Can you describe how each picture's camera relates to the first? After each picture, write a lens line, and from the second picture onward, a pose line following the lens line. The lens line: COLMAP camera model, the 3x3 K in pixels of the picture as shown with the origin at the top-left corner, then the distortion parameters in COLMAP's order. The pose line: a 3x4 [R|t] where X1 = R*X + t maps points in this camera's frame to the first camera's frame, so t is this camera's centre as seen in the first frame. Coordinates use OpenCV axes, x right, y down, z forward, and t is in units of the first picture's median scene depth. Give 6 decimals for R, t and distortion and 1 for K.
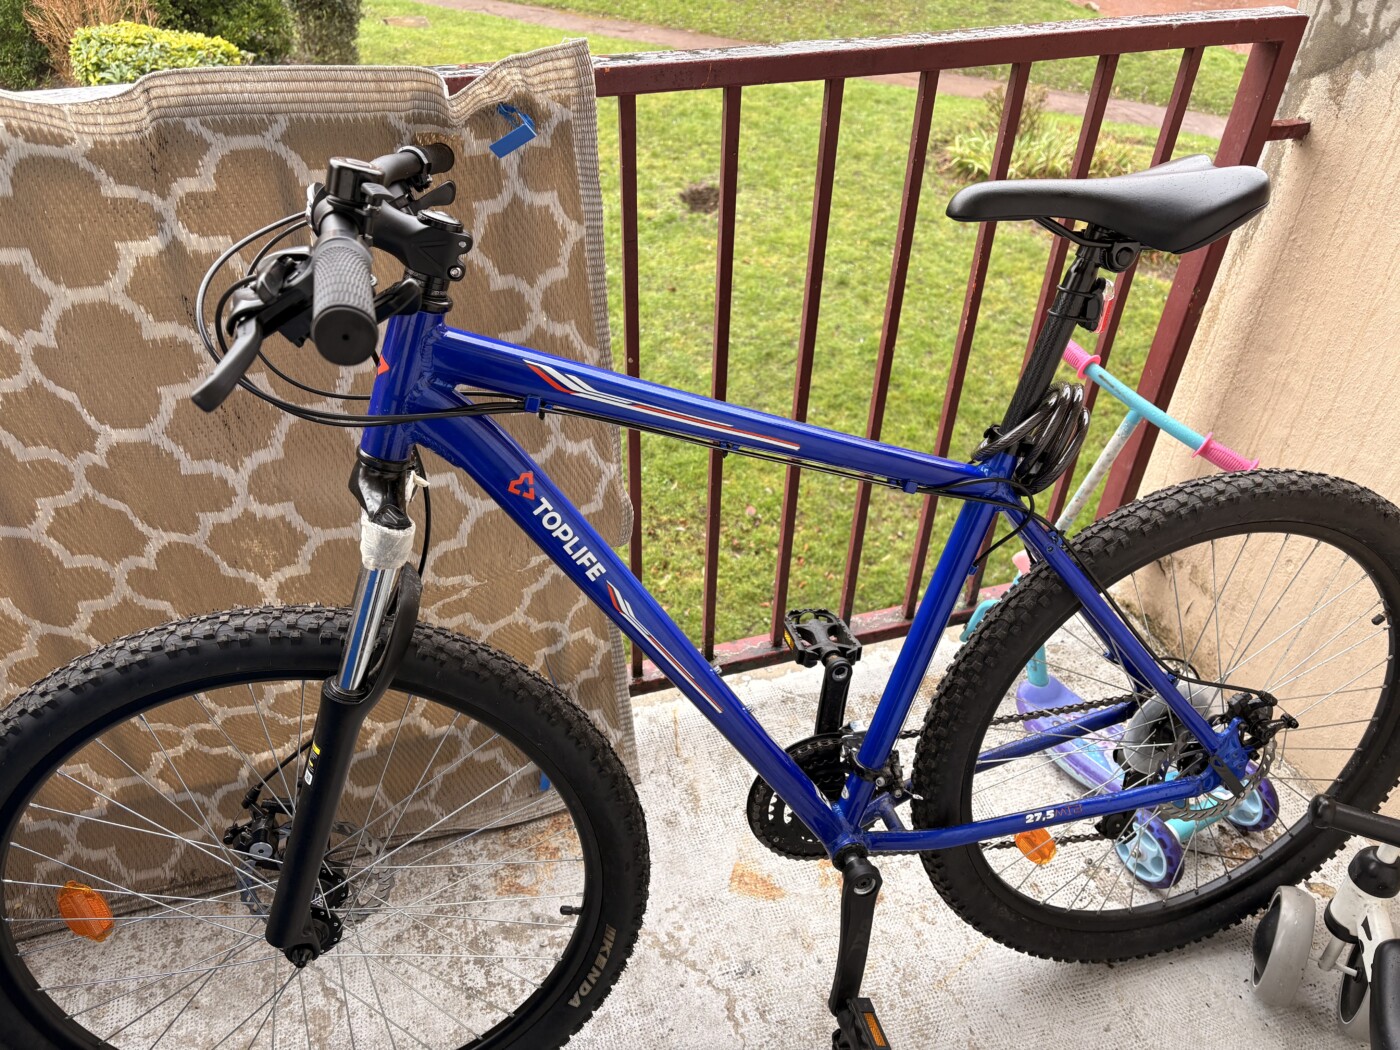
lens RADIAL K [[1054.0, 0, 697.8], [0, 1054.0, 534.7], [0, 0, 1]] dist [0.055784, -0.067375]
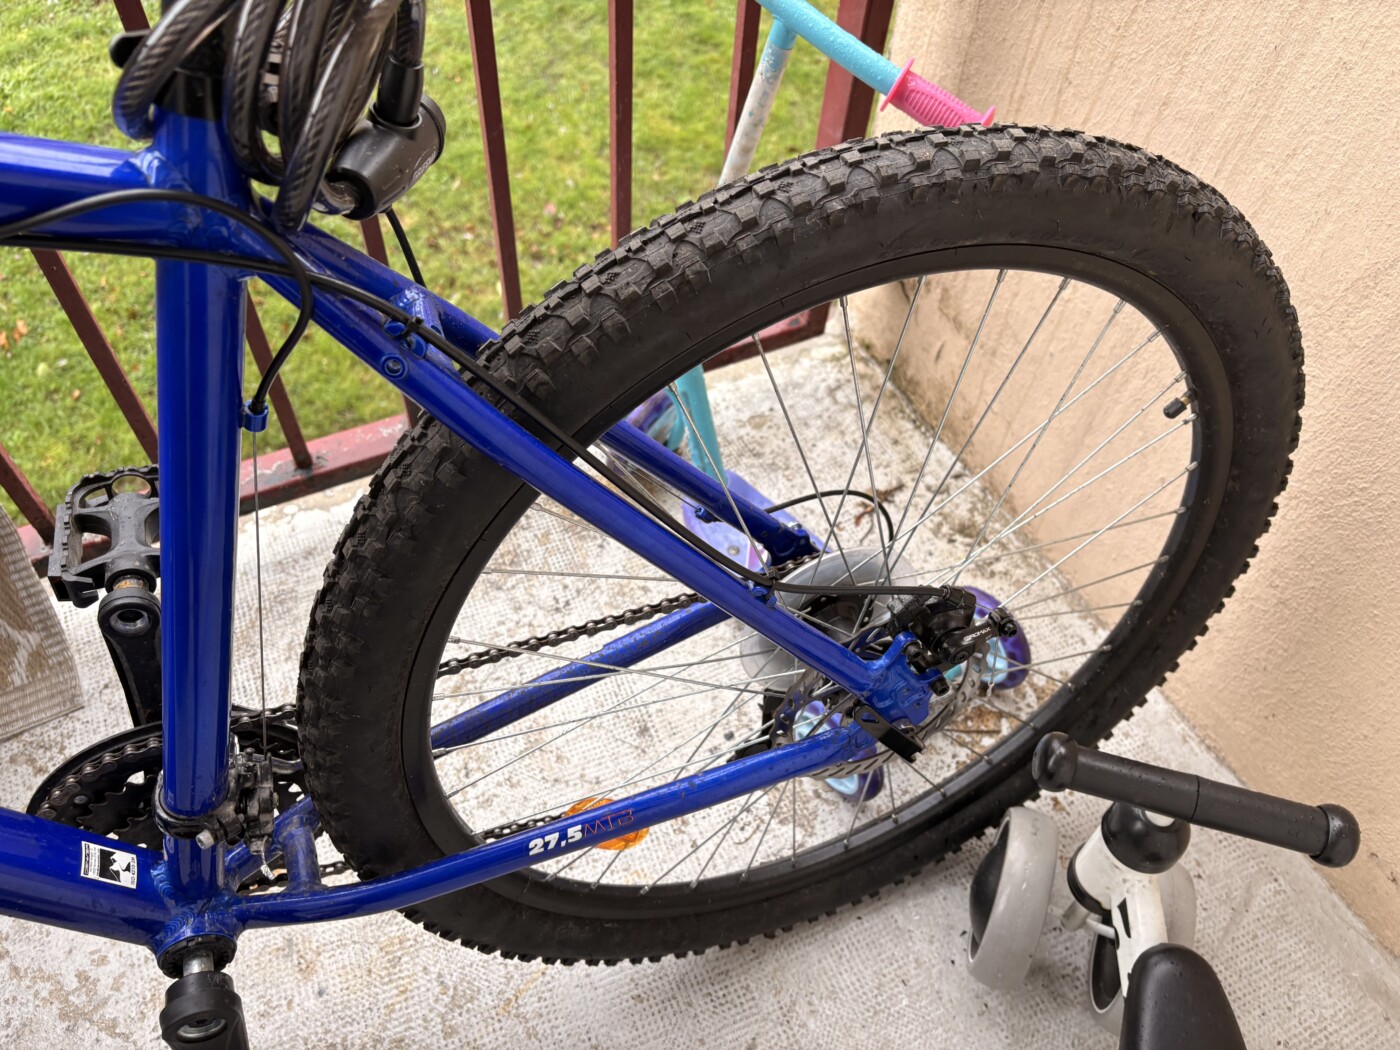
lens RADIAL K [[1073.9, 0, 704.8], [0, 1073.9, 545.7], [0, 0, 1]] dist [0.021828, -0.006949]
pose [[0.989089, -0.093755, 0.113634, 0.327801], [0.057873, 0.956620, 0.285533, -0.025729], [-0.135475, -0.275842, 0.951608, 0.483001]]
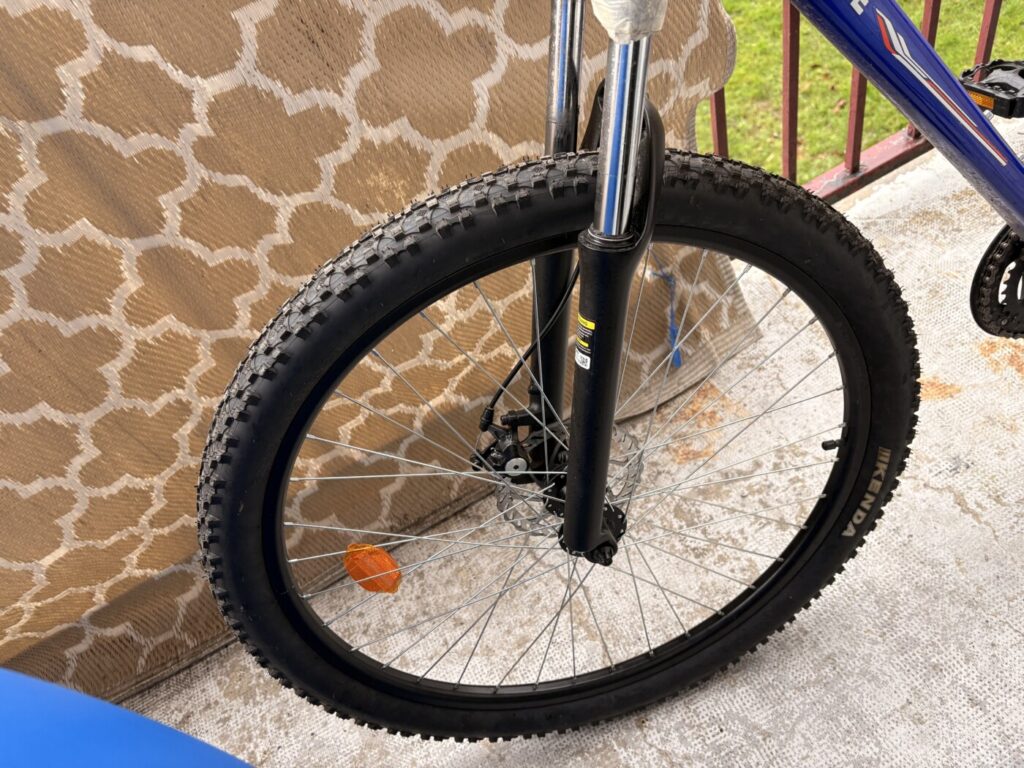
lens RADIAL K [[779.1, 0, 515.6], [0, 779.1, 389.0], [0, 0, 1]] dist [0.074250, -0.094399]
pose [[0.948115, -0.279737, -0.151079, -0.243947], [0.305191, 0.933960, 0.185949, 0.087161], [0.089085, -0.222409, 0.970875, 0.288816]]
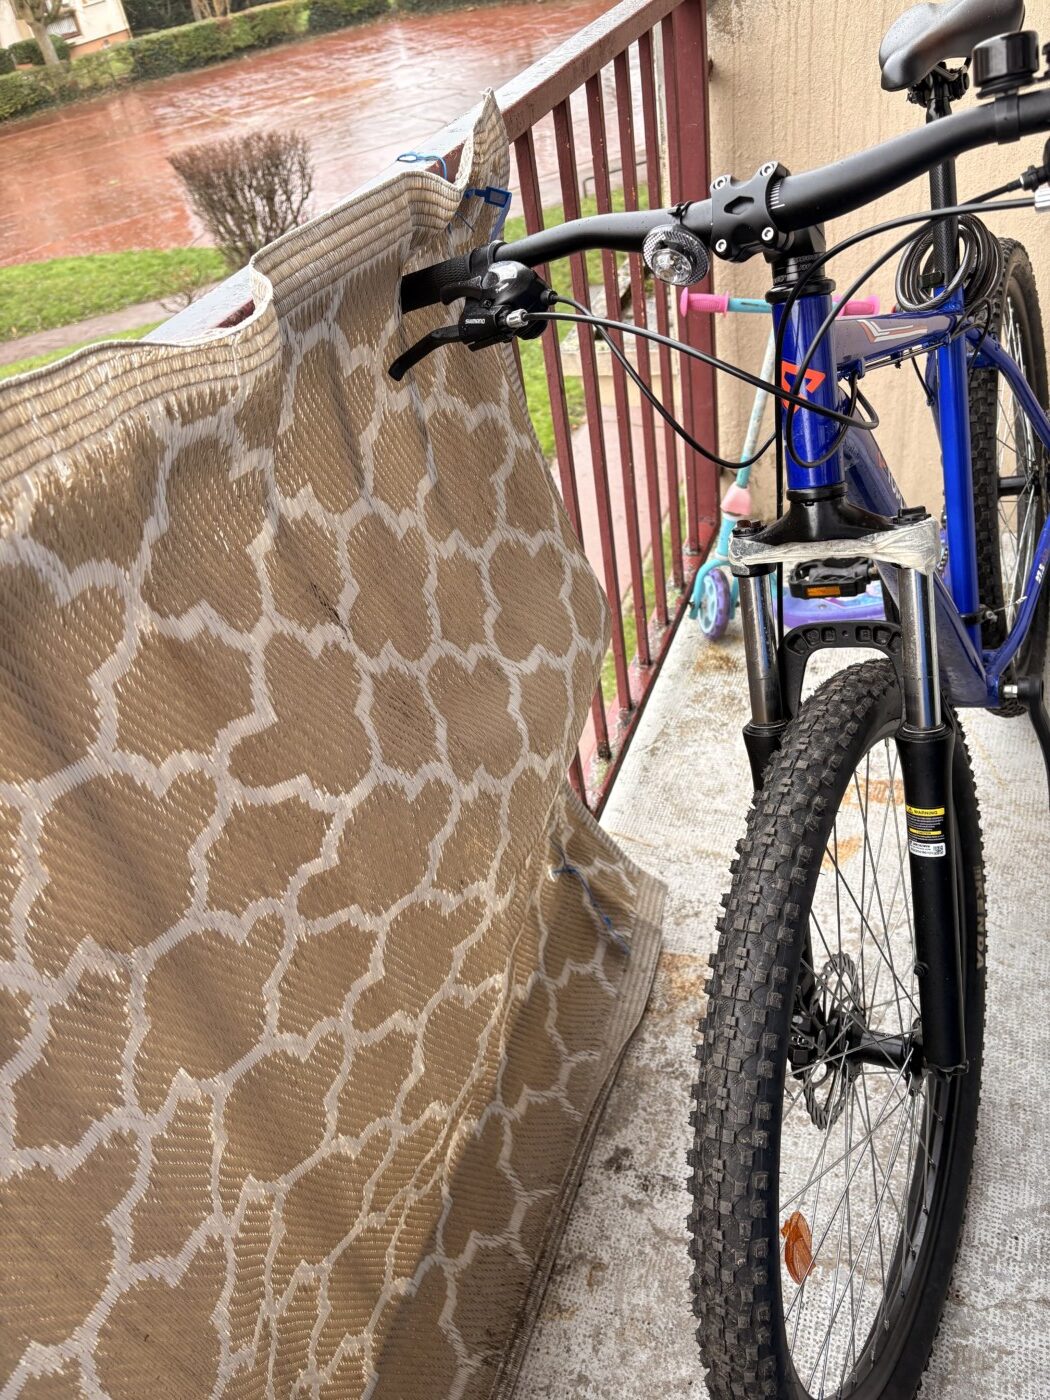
lens RADIAL K [[1054.0, 0, 525.0], [0, 1054.0, 700.0], [0, 0, 1]] dist [0.055784, -0.067375]
pose [[0.607634, -0.593653, 0.527596, -0.718102], [0.620363, 0.769557, 0.151435, -0.160028], [-0.495915, 0.235284, 0.835889, 0.299304]]
